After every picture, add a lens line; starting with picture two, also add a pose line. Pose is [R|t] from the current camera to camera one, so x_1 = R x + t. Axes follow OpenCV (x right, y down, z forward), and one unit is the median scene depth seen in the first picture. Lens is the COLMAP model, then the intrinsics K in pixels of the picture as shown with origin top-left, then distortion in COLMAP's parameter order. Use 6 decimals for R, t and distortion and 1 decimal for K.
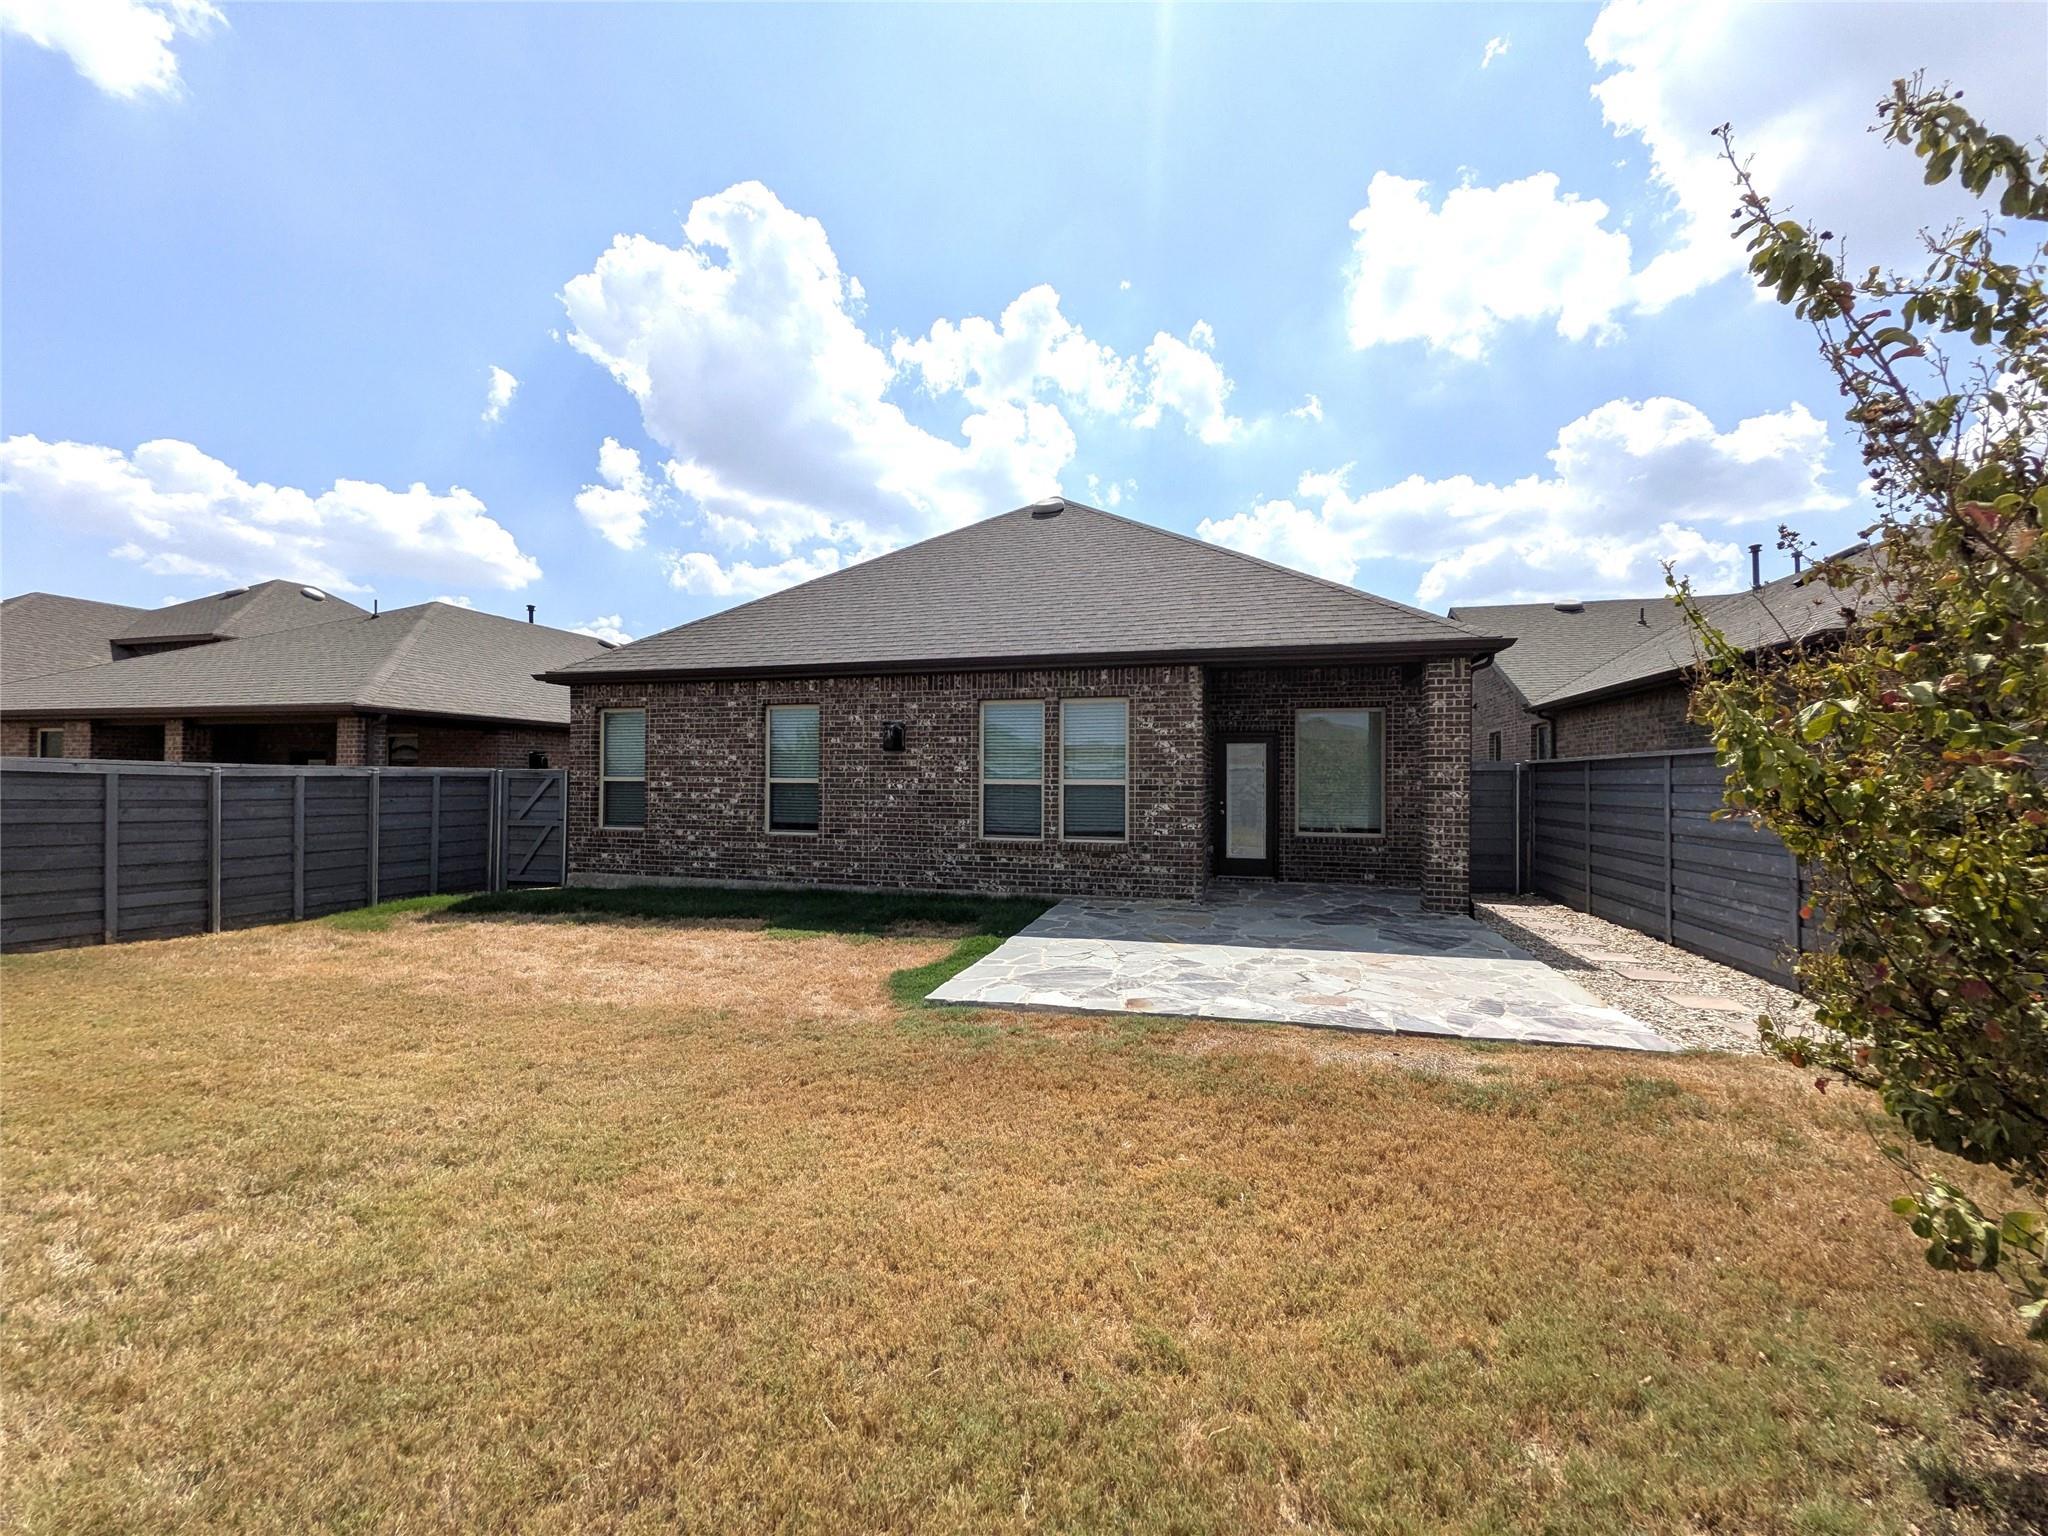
lens RADIAL K [[797.0, 0, 1022.9], [0, 797.0, 778.6], [0, 0, 1]] dist [-0.003356, -0.002174]
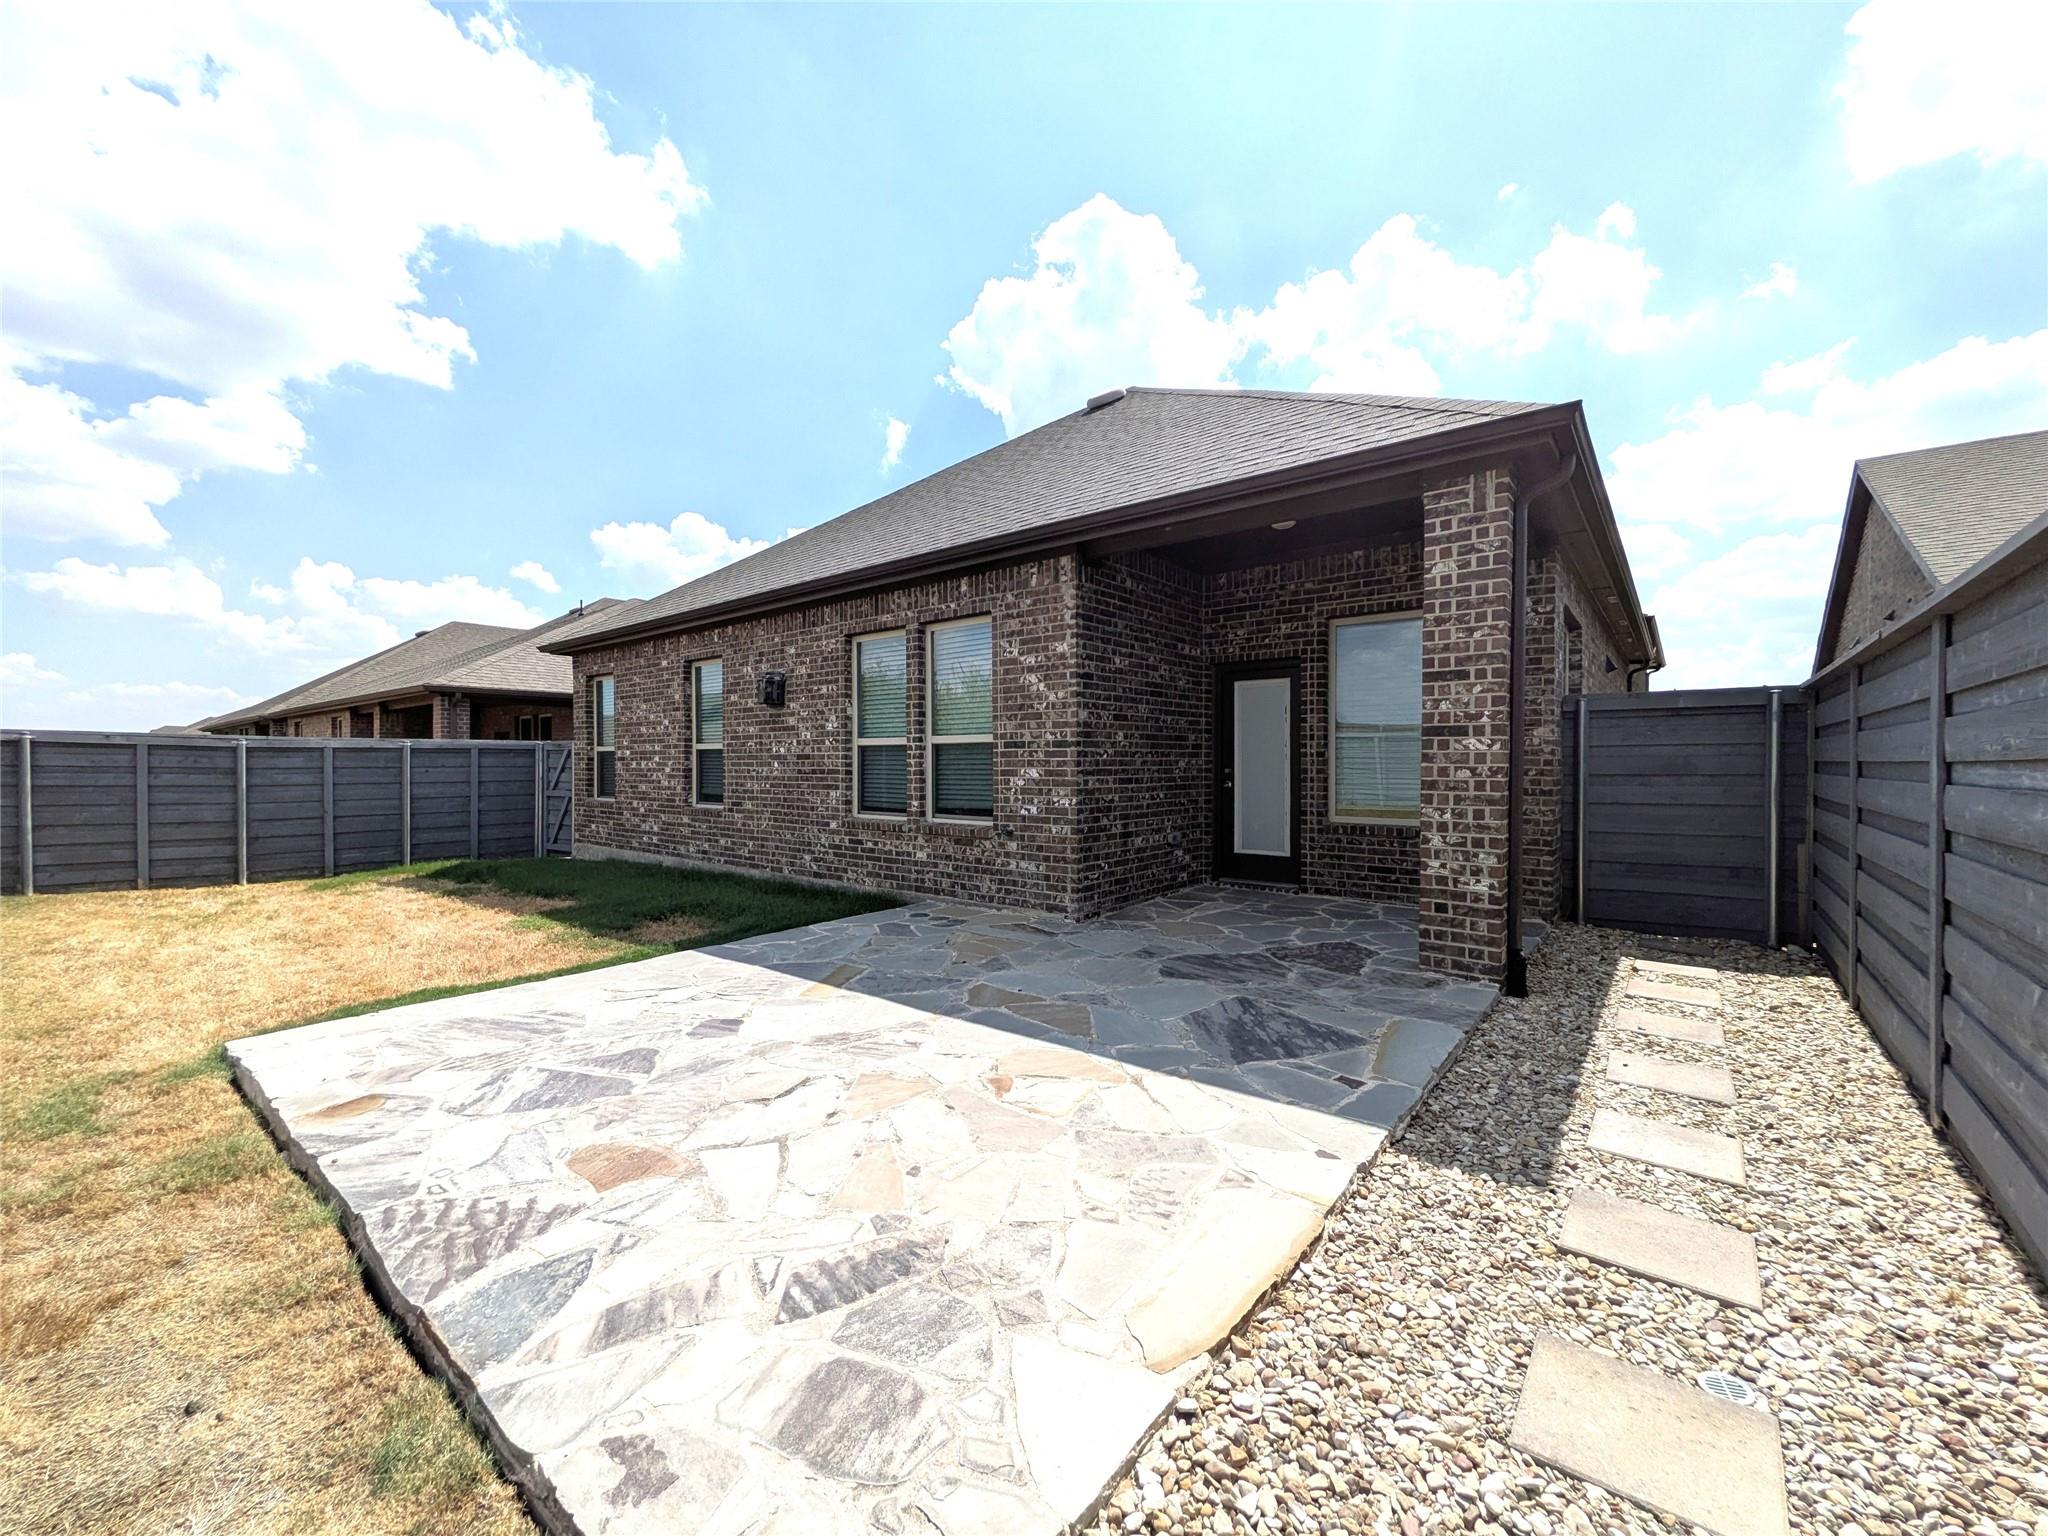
lens RADIAL K [[797.0, 0, 1029.4], [0, 797.0, 769.0], [0, 0, 1]] dist [-0.003356, -0.002174]
pose [[0.917355, -0.004186, -0.398049, 0.436489], [0.007472, 0.999950, 0.006705, 0.027576], [0.398001, -0.009125, 0.917340, 0.380096]]
